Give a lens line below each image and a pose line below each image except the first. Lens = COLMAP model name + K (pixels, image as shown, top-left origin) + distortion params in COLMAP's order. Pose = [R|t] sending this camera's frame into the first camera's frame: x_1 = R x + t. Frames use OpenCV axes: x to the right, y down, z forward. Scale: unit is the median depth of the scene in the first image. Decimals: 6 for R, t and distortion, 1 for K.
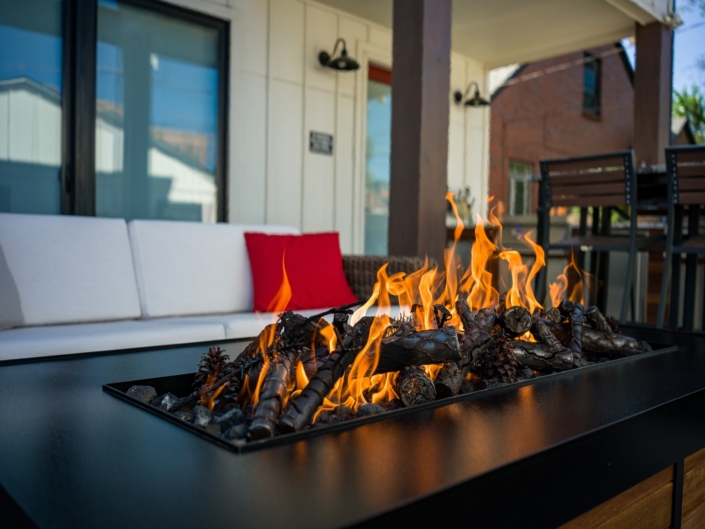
lens RADIAL K [[626.0, 0, 353.4], [0, 626.0, 267.0], [0, 0, 1]] dist [0.011659, -0.005756]
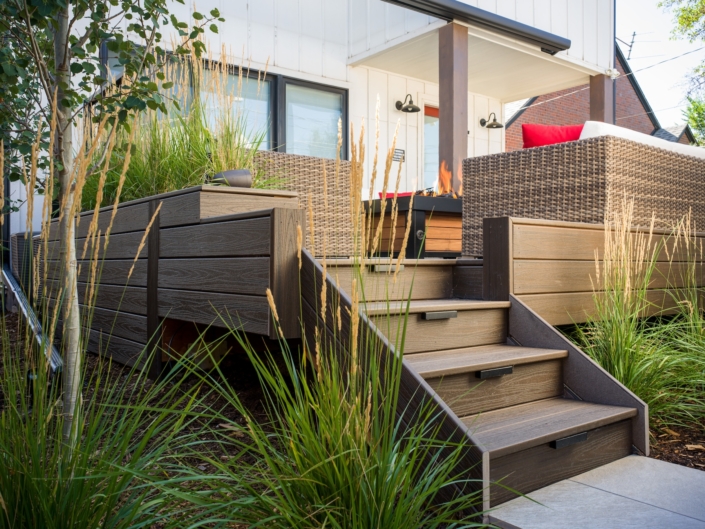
lens RADIAL K [[626.0, 0, 351.7], [0, 626.0, 264.0], [0, 0, 1]] dist [0.011659, -0.005756]
pose [[0.996252, -0.018931, -0.084396, -0.038102], [0.016609, 0.999467, -0.028120, 0.139696], [0.084884, 0.026613, 0.996035, -0.677083]]
